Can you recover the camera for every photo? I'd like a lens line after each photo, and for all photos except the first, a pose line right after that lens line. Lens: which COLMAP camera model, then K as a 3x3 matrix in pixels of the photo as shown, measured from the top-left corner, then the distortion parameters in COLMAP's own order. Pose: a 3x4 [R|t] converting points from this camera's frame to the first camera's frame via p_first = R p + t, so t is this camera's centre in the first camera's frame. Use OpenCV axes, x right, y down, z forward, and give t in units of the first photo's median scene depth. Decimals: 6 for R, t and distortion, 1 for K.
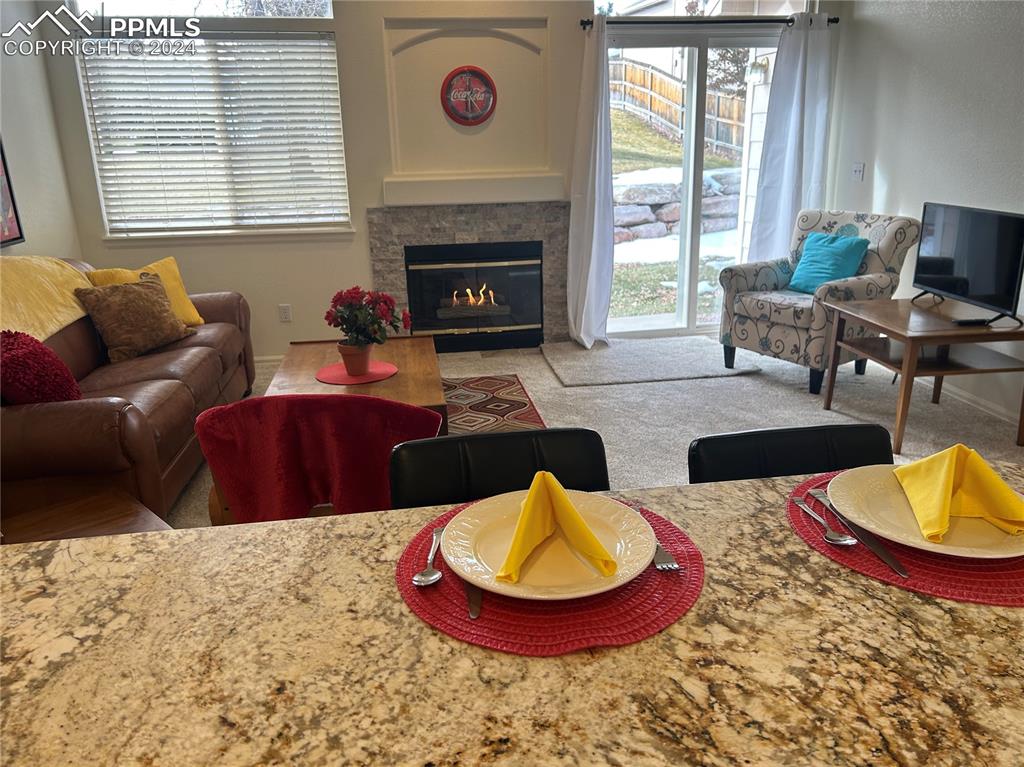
lens RADIAL K [[773.0, 0, 514.5], [0, 773.0, 388.2], [0, 0, 1]] dist [0.056001, -0.059453]
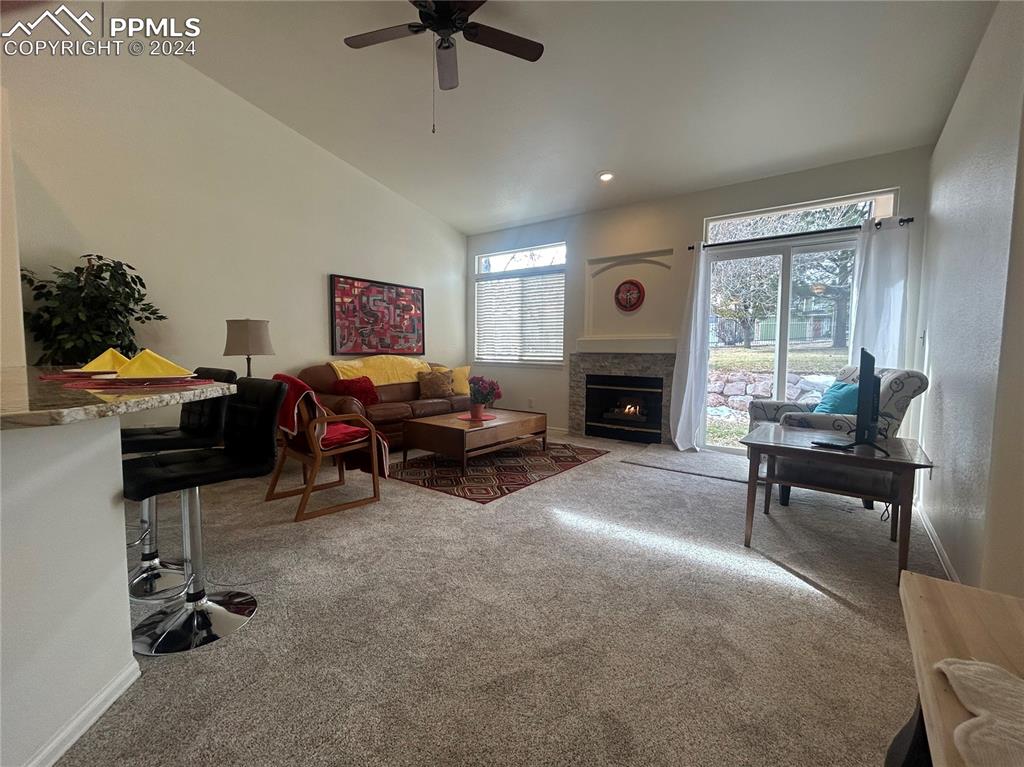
lens RADIAL K [[442.2, 0, 512.0], [0, 442.2, 383.5], [0, 0, 1]] dist [-0.003759, 0.004741]
pose [[0.692449, 0.080813, -0.716926, 0.543772], [-0.244623, 0.961142, -0.127929, 0.015148], [0.678730, 0.263961, 0.685311, 0.193667]]
